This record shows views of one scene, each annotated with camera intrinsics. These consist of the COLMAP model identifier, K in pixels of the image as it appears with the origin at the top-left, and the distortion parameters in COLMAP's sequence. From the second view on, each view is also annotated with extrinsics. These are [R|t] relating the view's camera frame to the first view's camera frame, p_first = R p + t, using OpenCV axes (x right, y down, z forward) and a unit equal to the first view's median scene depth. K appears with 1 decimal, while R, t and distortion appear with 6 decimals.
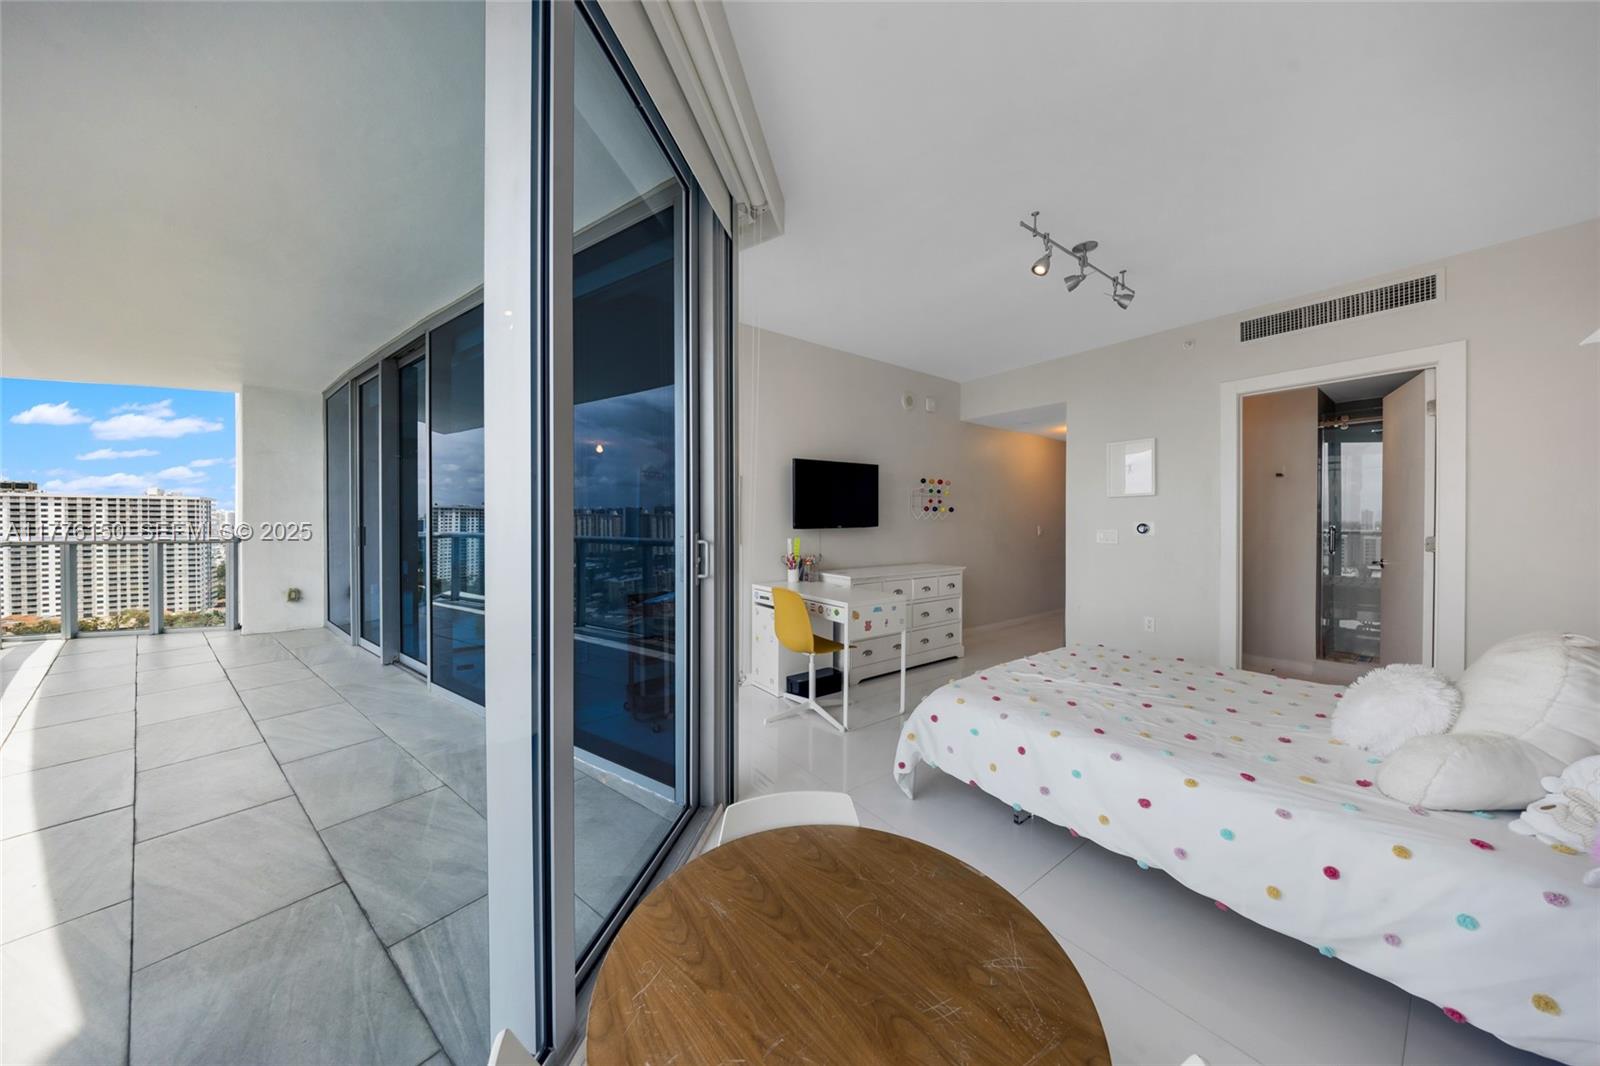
lens RADIAL K [[510.4, 0, 796.8], [0, 510.4, 527.9], [0, 0, 1]] dist [-0.005671, 0.001323]
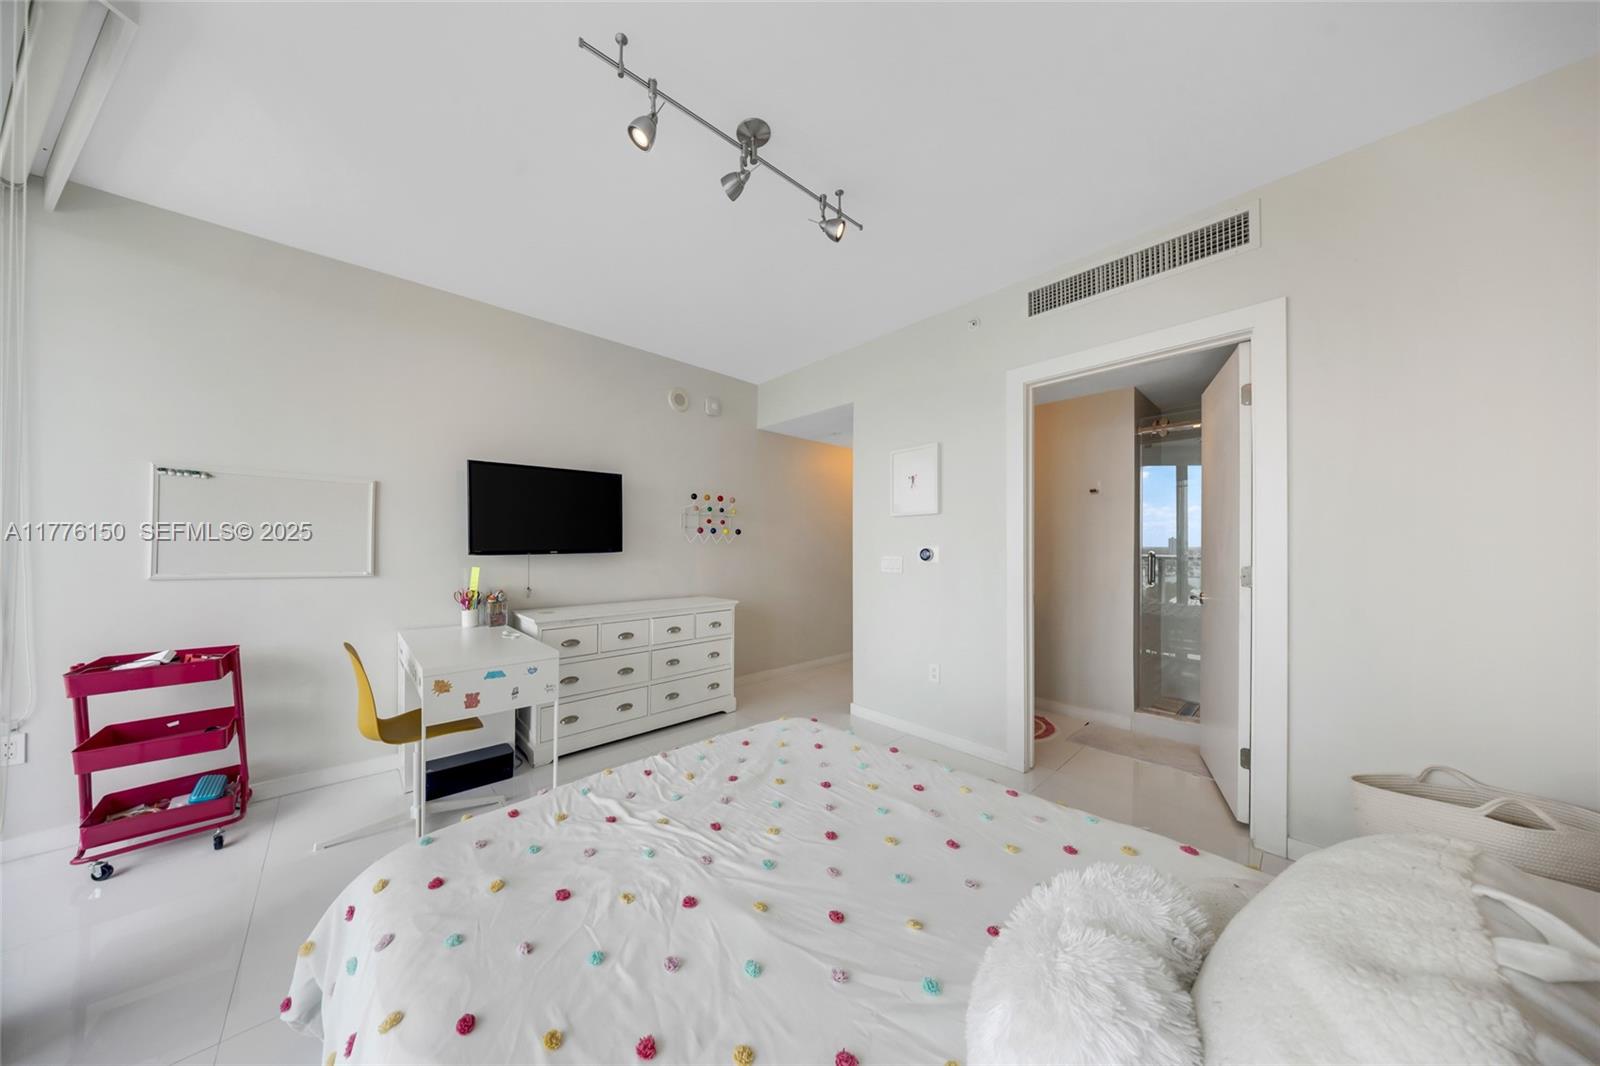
lens RADIAL K [[485.6, 0, 761.2], [0, 485.6, 550.6], [0, 0, 1]] dist [-0.001355, -0.000158]
pose [[0.997512, 0.000807, 0.070495, 0.387101], [-0.000610, 0.999996, -0.002809, -0.003446], [-0.070497, 0.002759, 0.997508, 0.268787]]
